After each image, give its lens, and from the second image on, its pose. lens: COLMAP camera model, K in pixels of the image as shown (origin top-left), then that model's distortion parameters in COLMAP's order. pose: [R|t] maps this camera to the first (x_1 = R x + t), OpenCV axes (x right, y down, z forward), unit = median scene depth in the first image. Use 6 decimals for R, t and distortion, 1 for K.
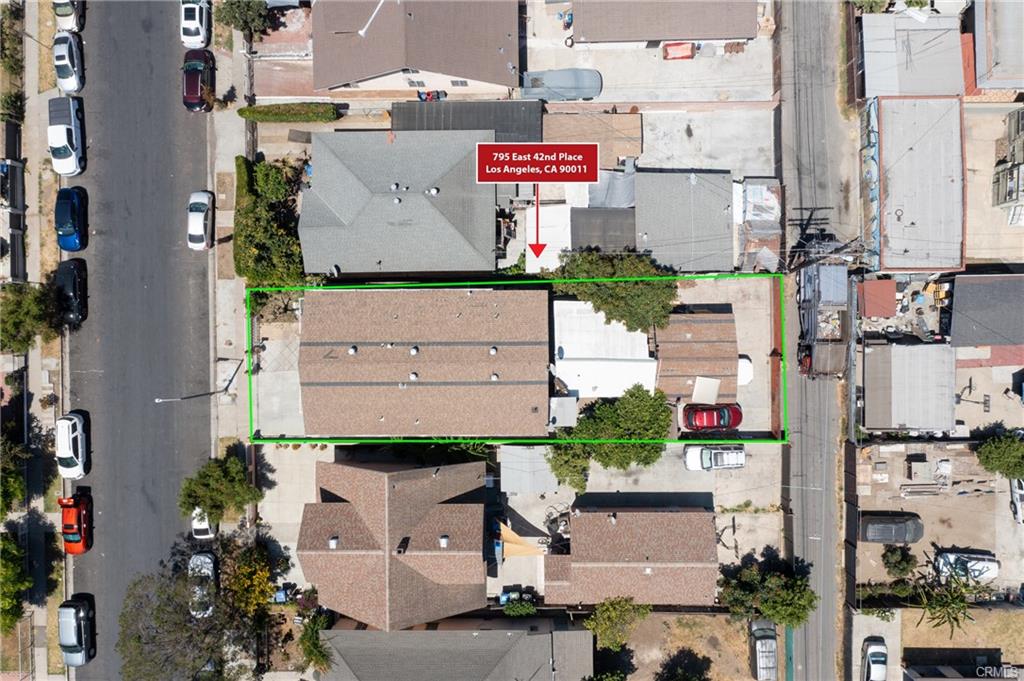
lens RADIAL K [[800.7, 0, 506.0], [0, 800.7, 340.9], [0, 0, 1]] dist [-0.026874, 0.010478]
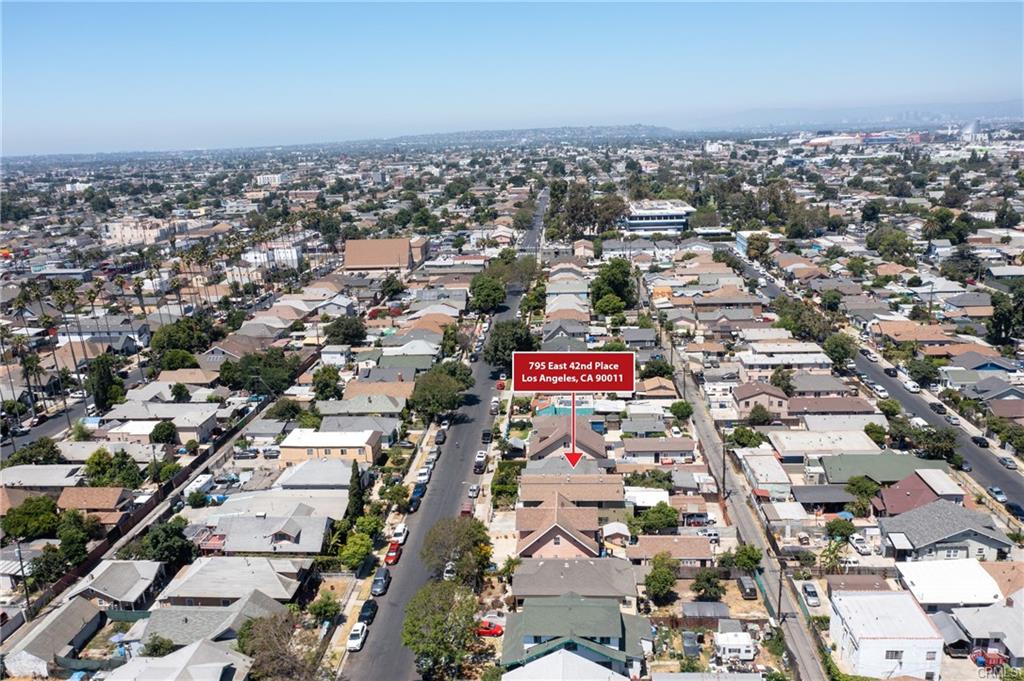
lens RADIAL K [[800.7, 0, 506.0], [0, 800.7, 340.9], [0, 0, 1]] dist [-0.026874, 0.010478]
pose [[0.996314, 0.014815, -0.084493, -0.092206], [-0.085473, 0.254944, -0.963171, 2.039877], [0.007272, 0.966842, 0.255270, -0.041654]]
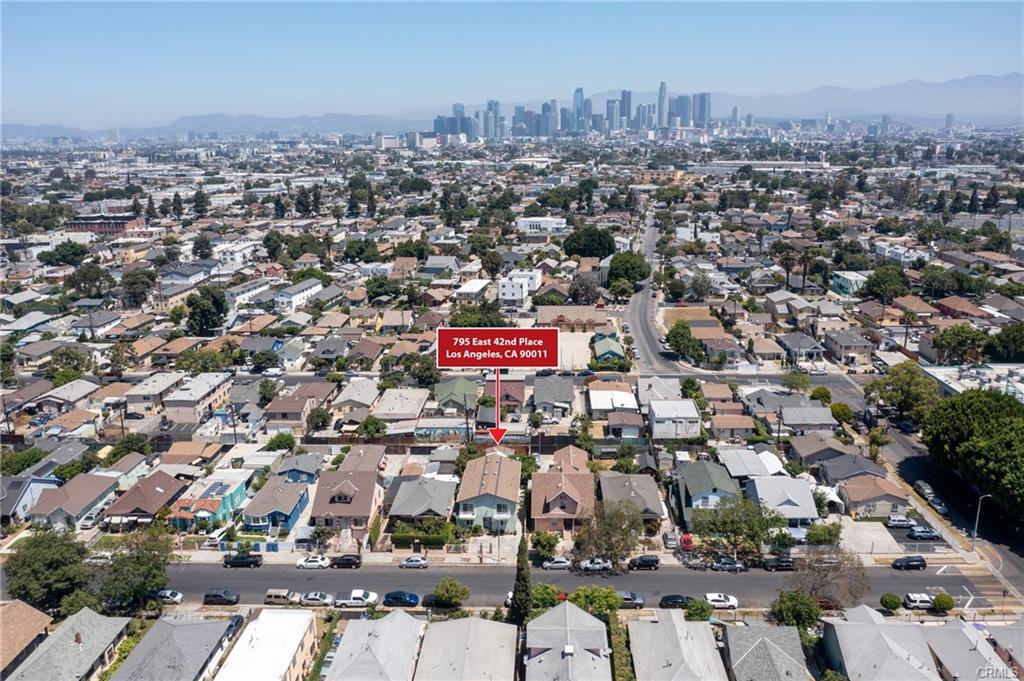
lens RADIAL K [[800.7, 0, 506.0], [0, 800.7, 340.9], [0, 0, 1]] dist [-0.026874, 0.010478]
pose [[0.058844, -0.224545, 0.972686, -2.224296], [0.998207, 0.002550, -0.059799, 0.201801], [0.010948, 0.974460, 0.224292, -0.001648]]
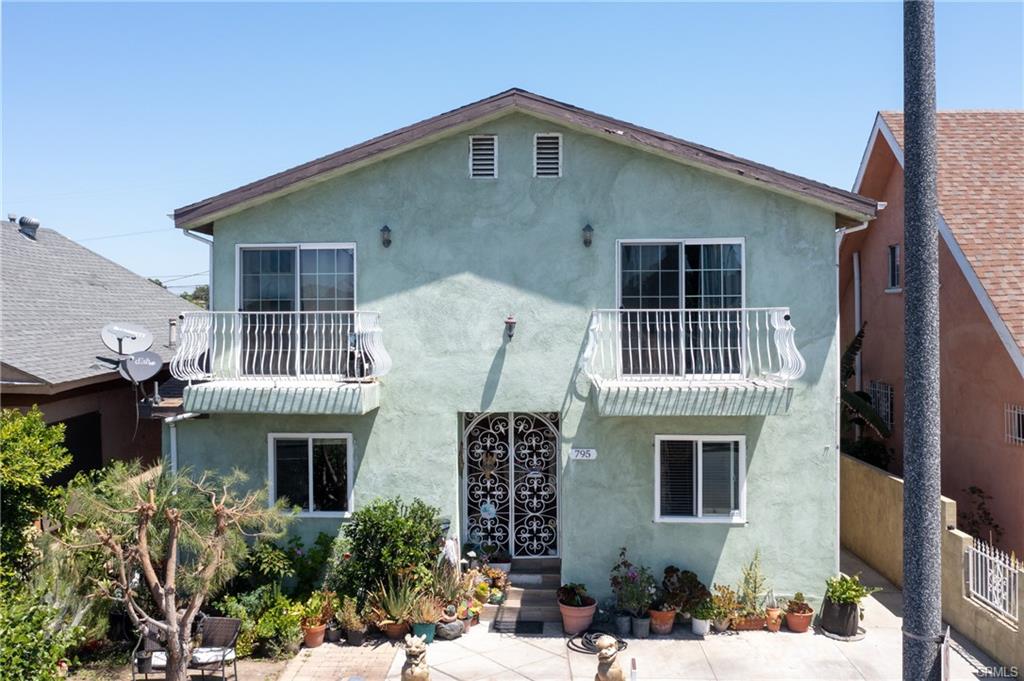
lens RADIAL K [[800.7, 0, 506.0], [0, 800.7, 340.9], [0, 0, 1]] dist [-0.026874, 0.010478]
pose [[0.089227, 0.029145, 0.995585, -0.415489], [0.996011, -0.001619, -0.089218, 0.038343], [-0.000989, 0.999574, -0.029173, 0.939566]]
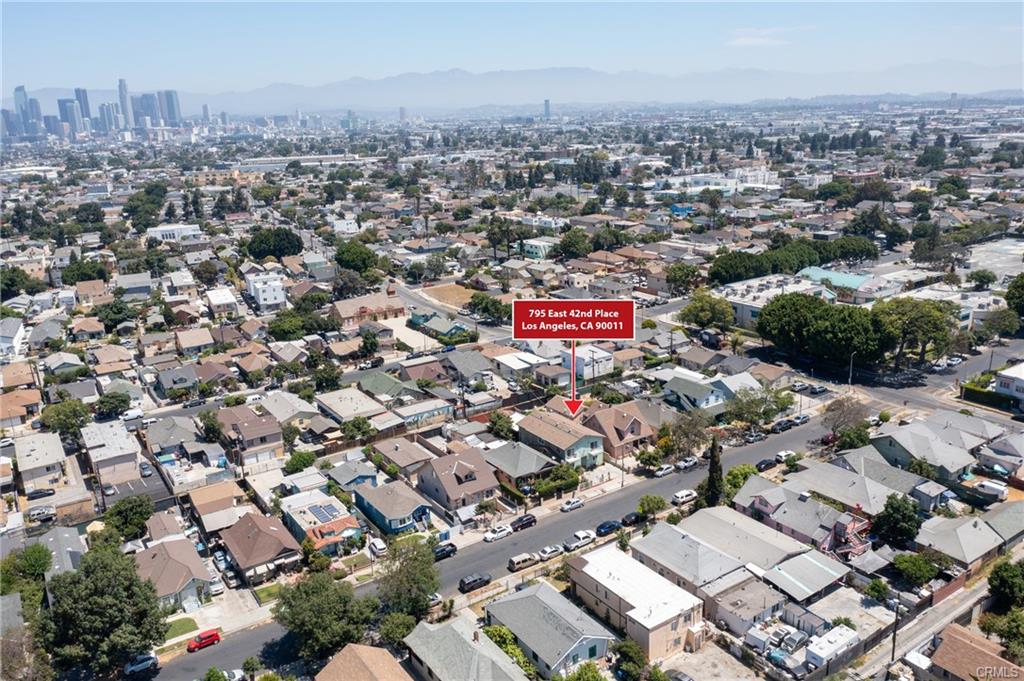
lens RADIAL K [[800.7, 0, 506.0], [0, 800.7, 340.9], [0, 0, 1]] dist [-0.026874, 0.010478]
pose [[-0.539373, -0.181044, 0.822374, -2.103278], [0.840463, -0.175994, 0.512492, -1.413717], [0.051950, 0.967600, 0.247088, -0.040138]]
